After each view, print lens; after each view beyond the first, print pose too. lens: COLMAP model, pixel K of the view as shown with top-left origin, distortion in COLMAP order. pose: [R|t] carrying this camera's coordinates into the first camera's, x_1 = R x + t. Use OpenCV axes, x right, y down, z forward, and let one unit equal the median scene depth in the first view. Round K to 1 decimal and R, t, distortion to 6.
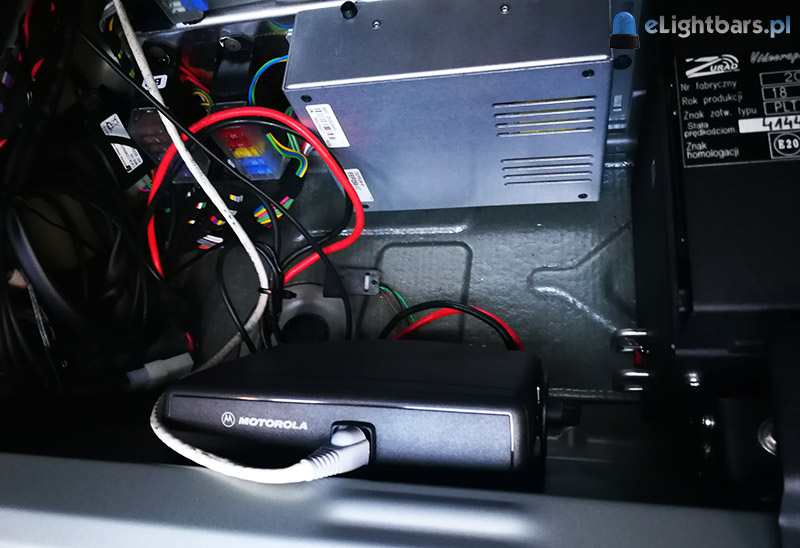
lens RADIAL K [[649.5, 0, 370.7], [0, 649.5, 294.6], [0, 0, 1]] dist [-0.000304, -0.010009]
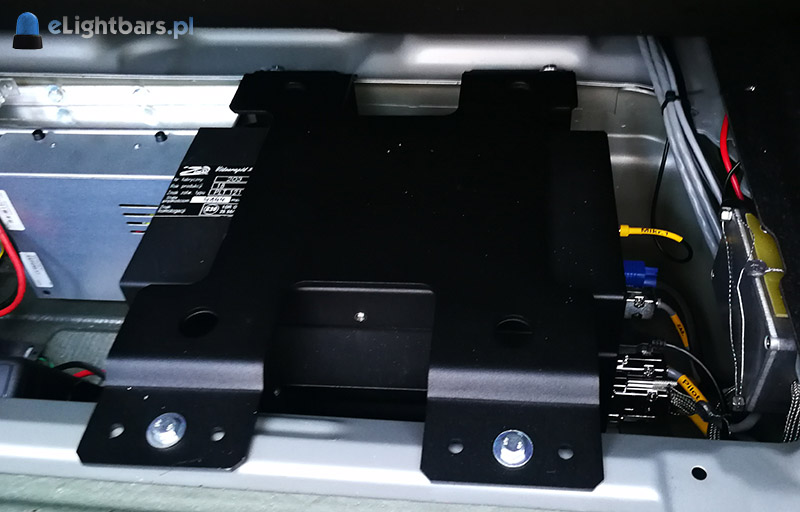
lens RADIAL K [[743.4, 0, 401.0], [0, 743.4, 227.9], [0, 0, 1]] dist [-0.003934, -0.005910]
pose [[0.979592, 0.145455, 0.138717, 0.463919], [-0.071933, 0.898137, -0.433792, 0.333221], [-0.187684, 0.414960, 0.890271, -0.434969]]
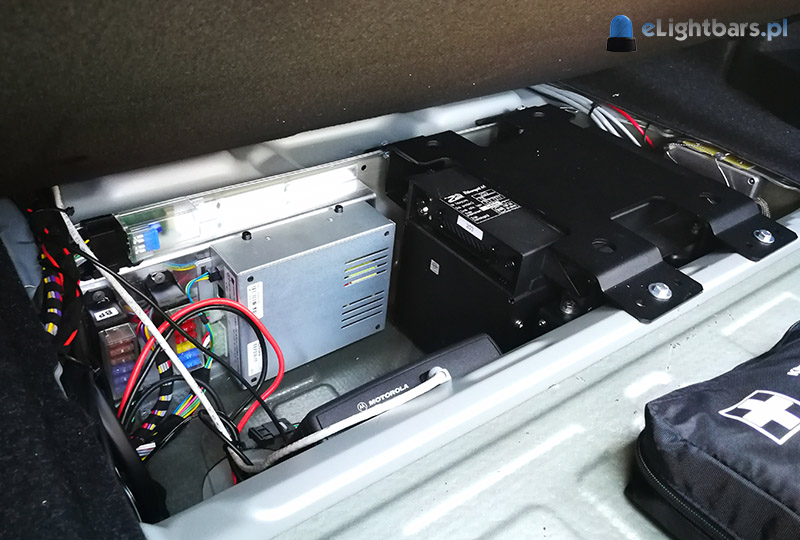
lens RADIAL K [[654.3, 0, 341.8], [0, 654.3, 267.7], [0, 0, 1]] dist [0.002395, -0.000609]
pose [[0.728874, -0.122039, 0.673683, -0.837620], [0.501756, 0.764691, -0.404337, 0.357803], [-0.465815, 0.632735, 0.618597, -0.083821]]
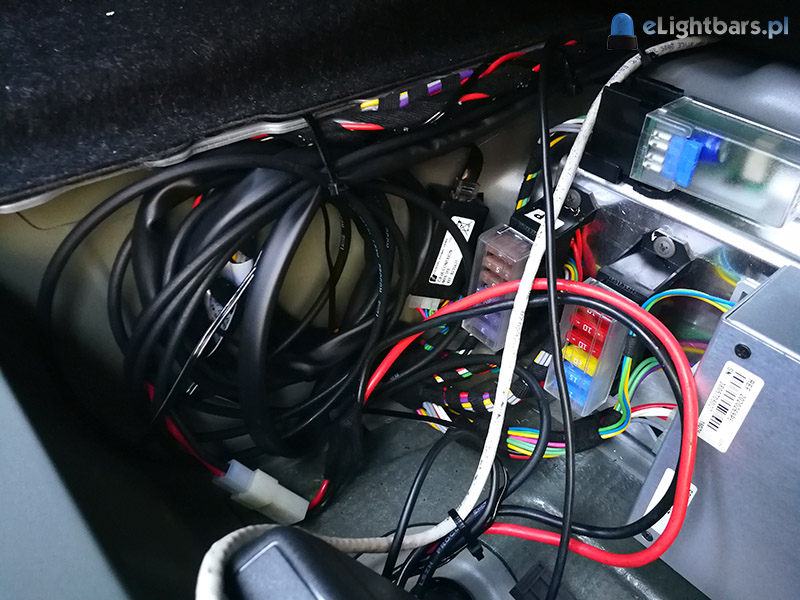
lens RADIAL K [[640.6, 0, 401.8], [0, 640.6, 316.5], [0, 0, 1]] dist [0.048258, -0.125879]
pose [[0.700334, 0.640633, -0.314835, -0.132221], [-0.712112, 0.657479, -0.246205, 0.062691], [0.049270, 0.396624, 0.916658, 0.318974]]
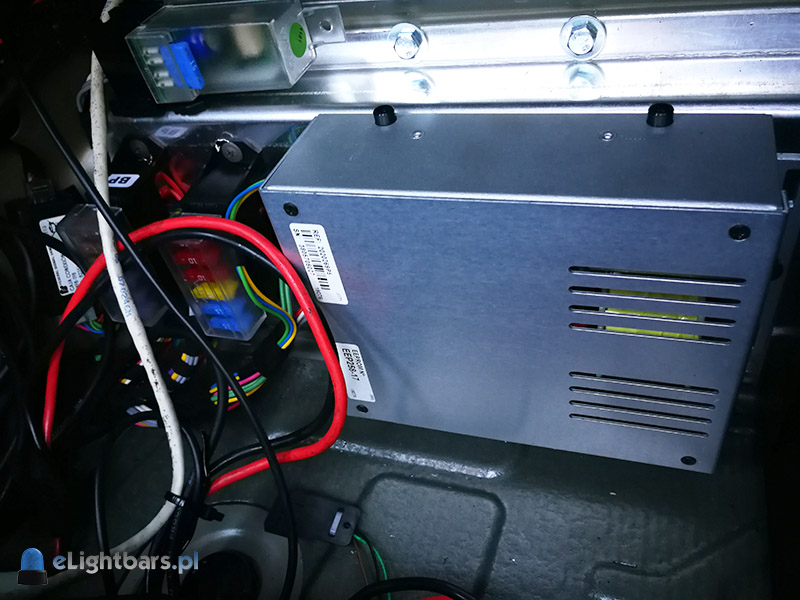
lens RADIAL K [[640.6, 0, 401.8], [0, 640.6, 316.5], [0, 0, 1]] dist [0.048258, -0.125879]
pose [[0.975328, 0.204821, -0.082356, 0.073364], [-0.220694, 0.913689, -0.341271, -0.002704], [0.005349, 0.351027, 0.936350, 0.354730]]
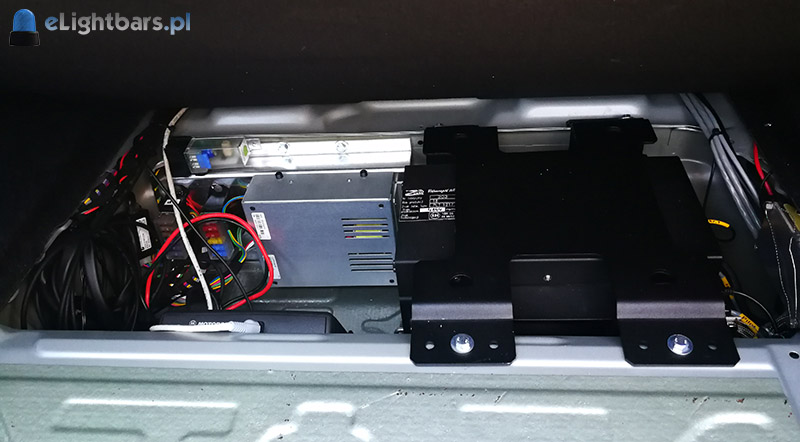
lens RADIAL K [[601.5, 0, 381.6], [0, 601.5, 221.1], [0, 0, 1]] dist [-0.000991, -0.007107]
pose [[0.987181, 0.113375, 0.112334, 0.079741], [-0.047059, 0.879317, -0.473907, 0.519221], [-0.152506, 0.462546, 0.873380, -0.598706]]
